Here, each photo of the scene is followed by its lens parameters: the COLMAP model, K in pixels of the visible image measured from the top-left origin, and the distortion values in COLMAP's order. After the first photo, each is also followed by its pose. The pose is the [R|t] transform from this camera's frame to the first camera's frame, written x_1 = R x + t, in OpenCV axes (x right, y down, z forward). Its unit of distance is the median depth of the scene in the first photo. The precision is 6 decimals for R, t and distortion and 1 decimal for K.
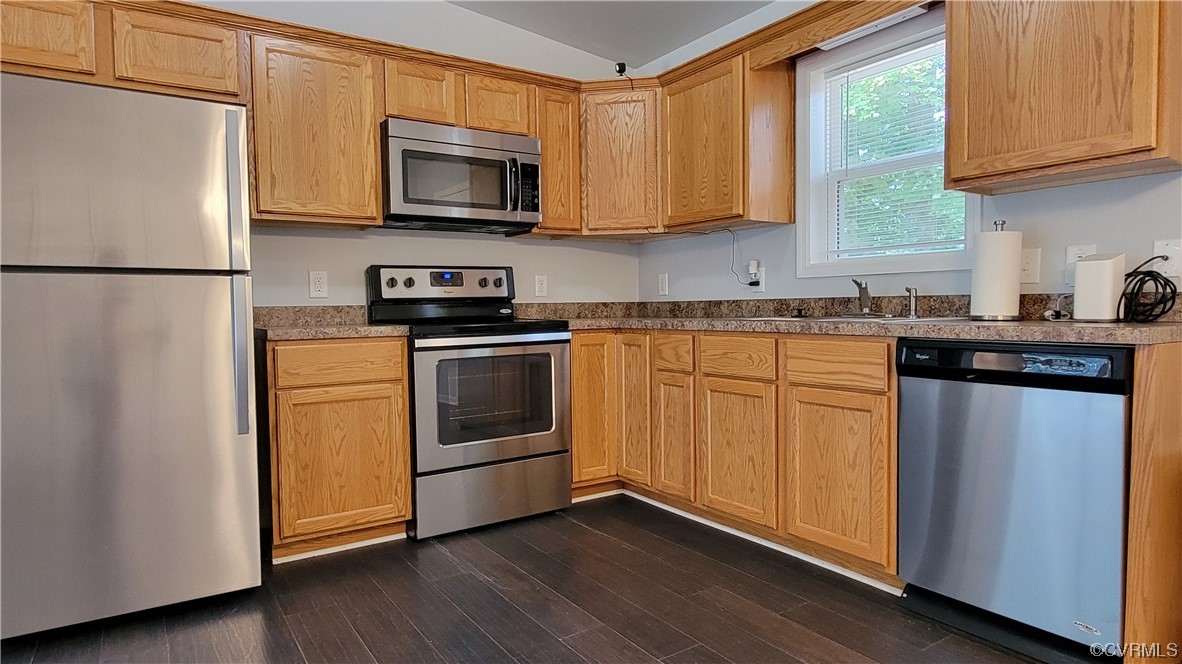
lens RADIAL K [[676.4, 0, 588.9], [0, 676.4, 330.9], [0, 0, 1]] dist [0.006716, 0.001110]
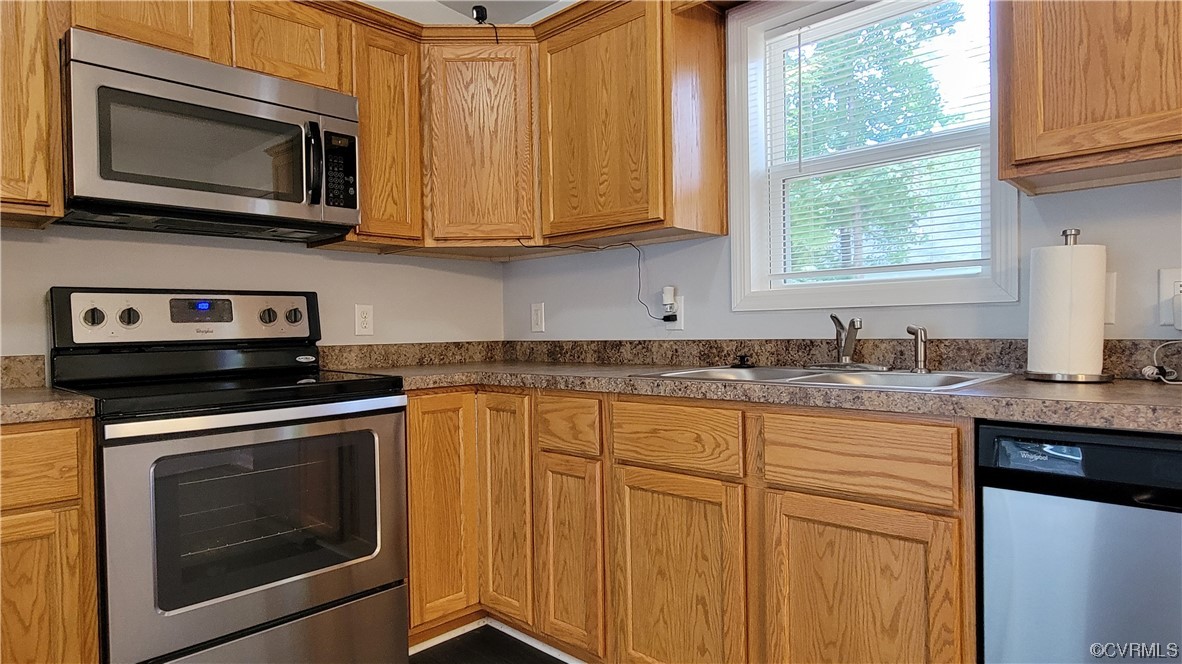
lens RADIAL K [[676.4, 0, 587.7], [0, 676.4, 334.1], [0, 0, 1]] dist [0.006716, 0.001110]
pose [[0.975678, -0.004493, 0.219162, 0.000557], [0.011832, 0.999412, -0.032187, -0.033273], [-0.218889, 0.033997, 0.975157, 0.341015]]
